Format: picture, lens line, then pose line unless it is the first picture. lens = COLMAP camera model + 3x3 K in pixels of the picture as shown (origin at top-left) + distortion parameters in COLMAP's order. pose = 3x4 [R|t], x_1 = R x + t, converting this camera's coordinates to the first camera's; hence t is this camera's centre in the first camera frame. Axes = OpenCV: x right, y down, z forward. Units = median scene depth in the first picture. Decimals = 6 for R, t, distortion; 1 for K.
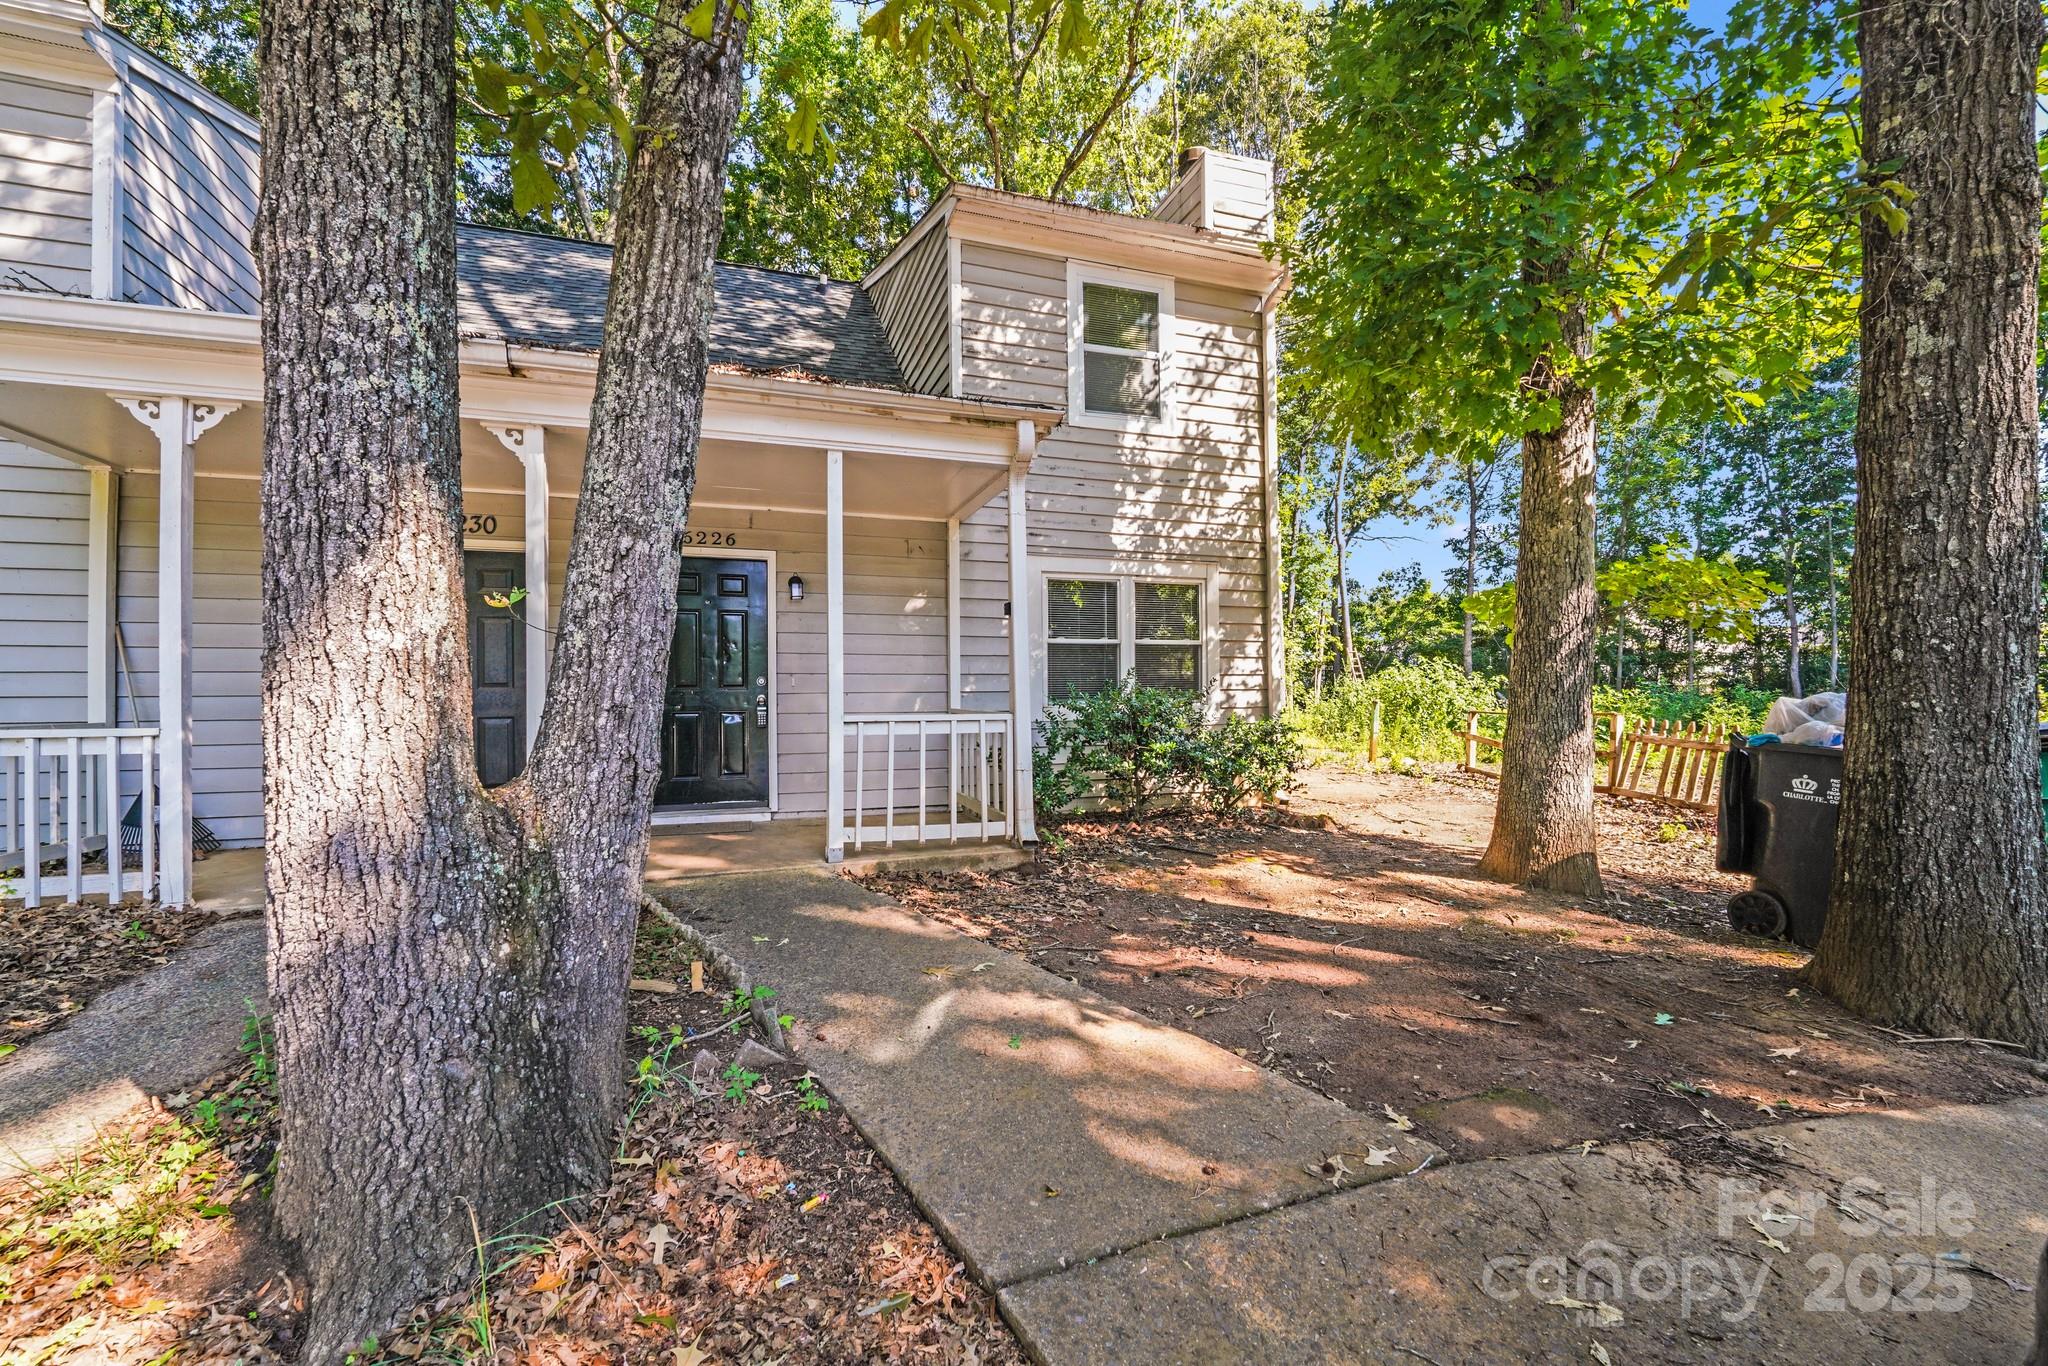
lens RADIAL K [[834.1, 0, 983.9], [0, 834.1, 709.8], [0, 0, 1]] dist [-0.003460, -0.004100]
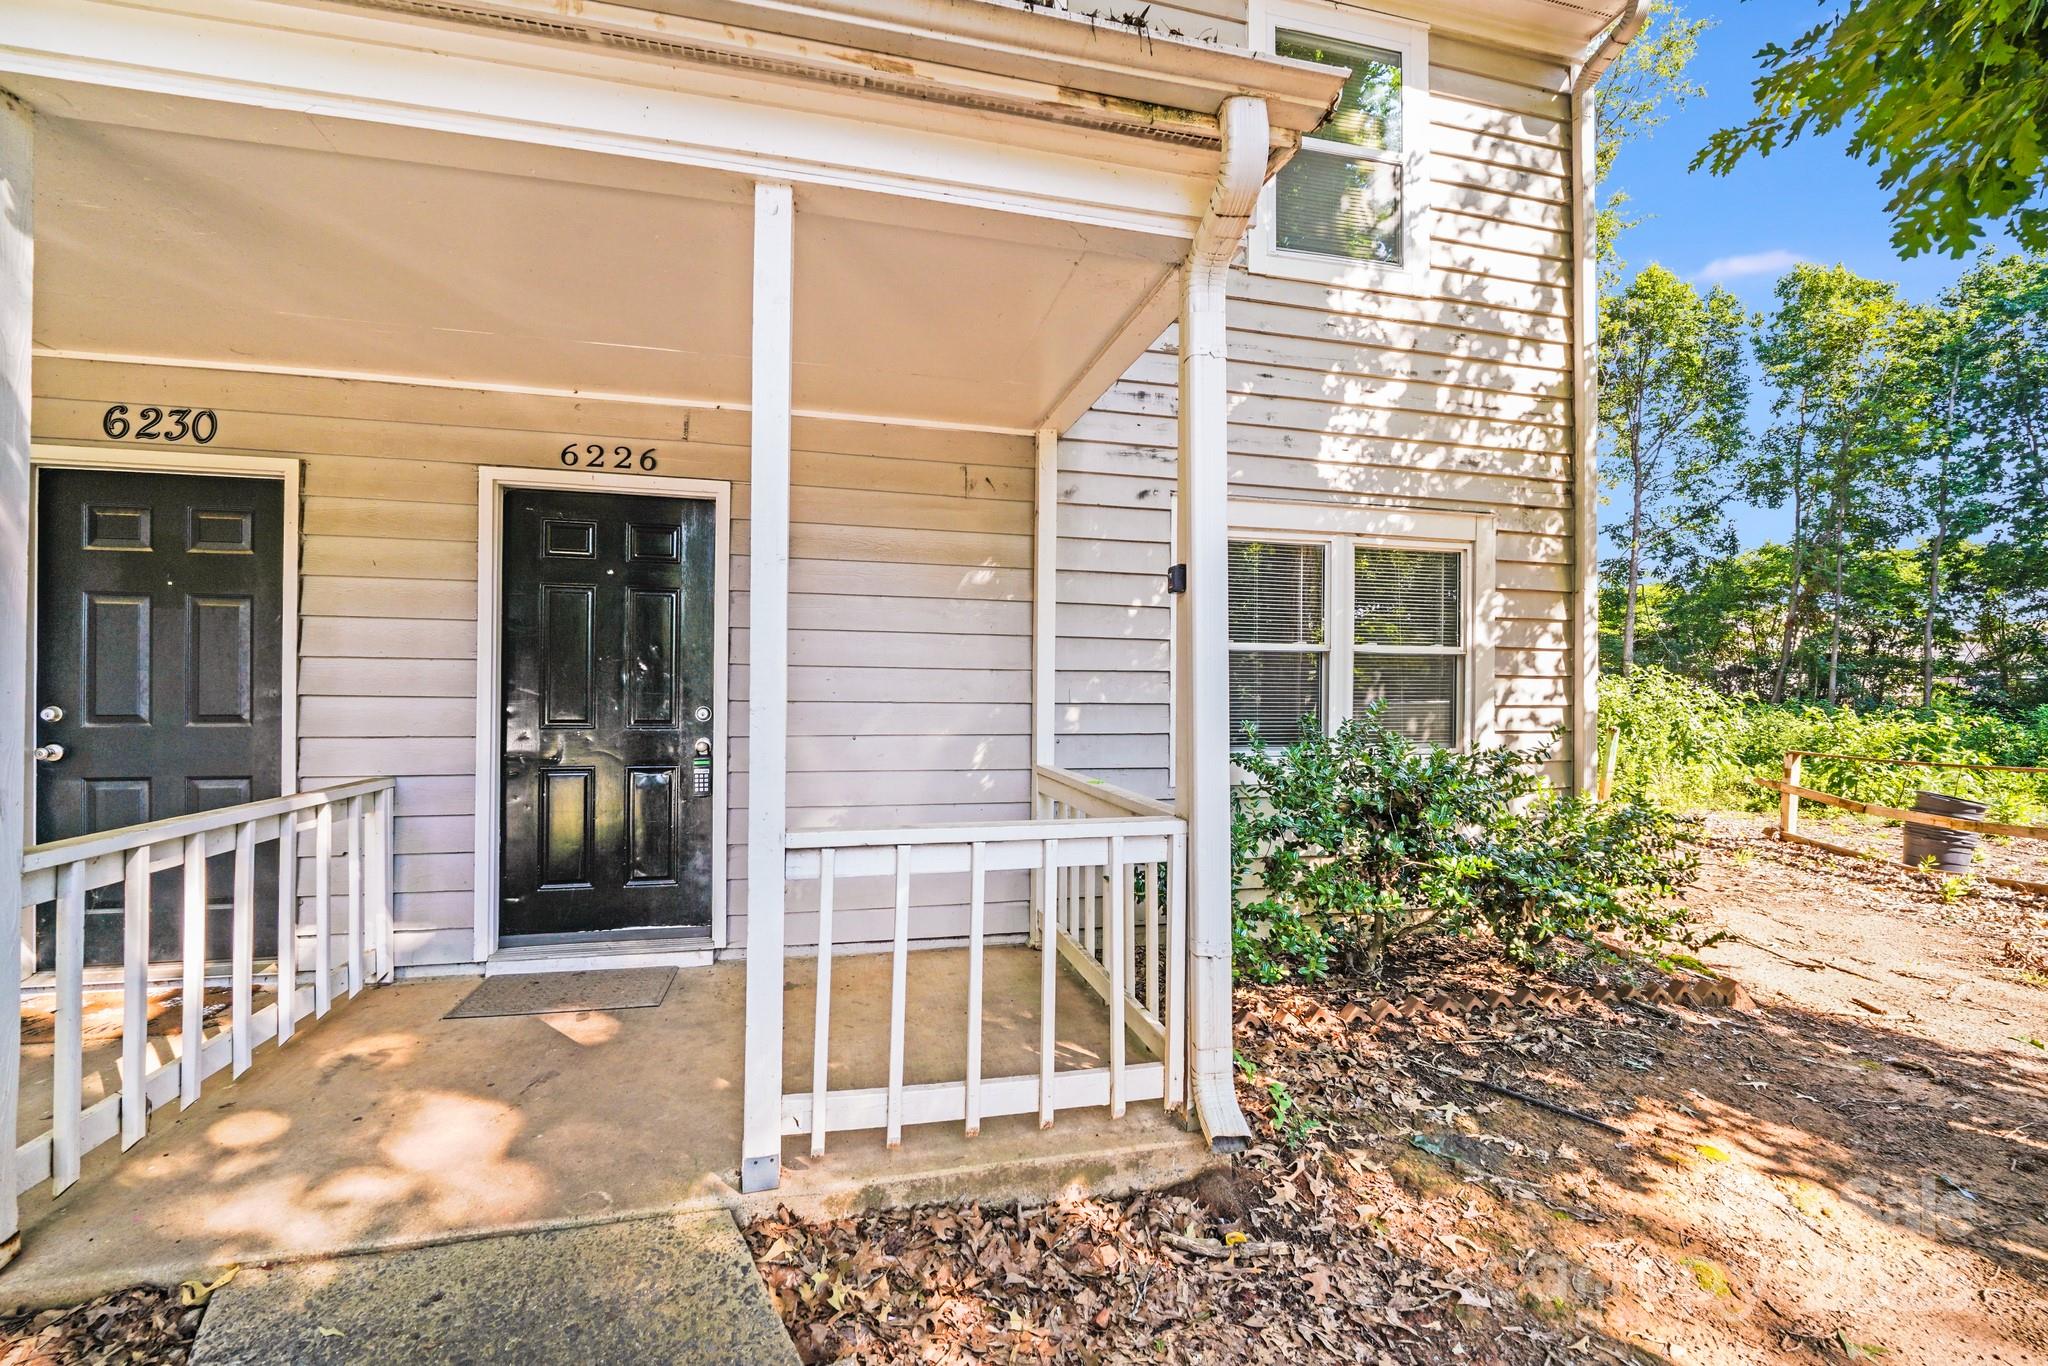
lens RADIAL K [[834.1, 0, 1013.5], [0, 834.1, 690.1], [0, 0, 1]] dist [-0.003460, -0.004100]
pose [[0.998321, 0.013269, -0.056383, -0.024250], [-0.014188, 0.999773, -0.015925, -0.042203], [0.056159, 0.016698, 0.998282, 0.435472]]
